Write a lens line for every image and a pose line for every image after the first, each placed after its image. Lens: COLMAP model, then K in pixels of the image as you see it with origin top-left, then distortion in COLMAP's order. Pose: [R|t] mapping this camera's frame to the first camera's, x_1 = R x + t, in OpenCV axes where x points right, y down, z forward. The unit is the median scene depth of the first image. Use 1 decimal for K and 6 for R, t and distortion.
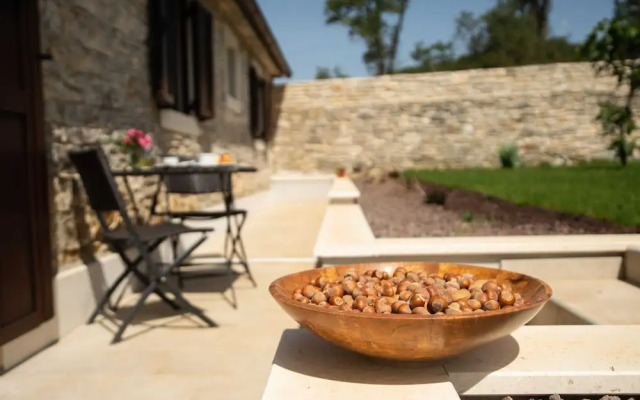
lens RADIAL K [[530.5, 0, 307.0], [0, 530.5, 201.9], [0, 0, 1]] dist [-0.093152, 0.110321]
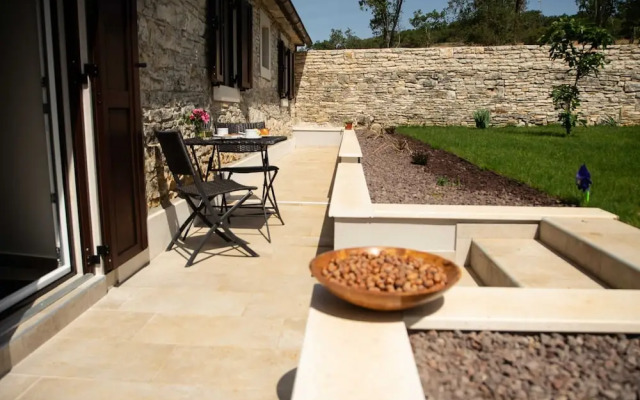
lens RADIAL K [[428.9, 0, 311.9], [0, 428.9, 186.4], [0, 0, 1]] dist [-0.134063, 0.094168]
pose [[0.999250, 0.035793, -0.014748, -0.009585], [-0.034082, 0.994060, 0.103361, -0.050622], [0.018360, -0.102781, 0.994535, -0.083447]]
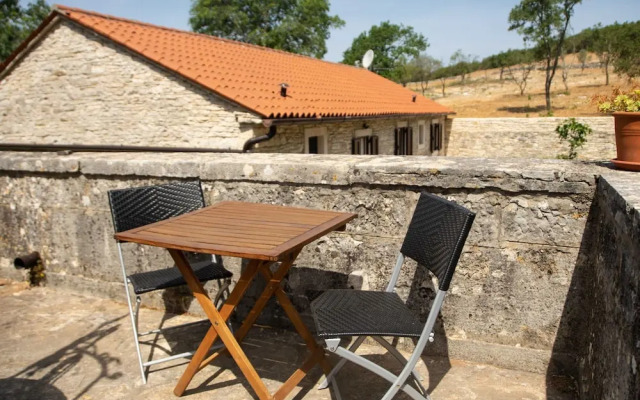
lens RADIAL K [[428.9, 0, 311.9], [0, 428.9, 186.4], [0, 0, 1]] dist [-0.134063, 0.094168]
pose [[0.906785, 0.062268, -0.416969, 0.748630], [-0.022768, 0.994822, 0.099049, -0.459853], [0.420977, -0.080323, 0.903508, -3.491544]]
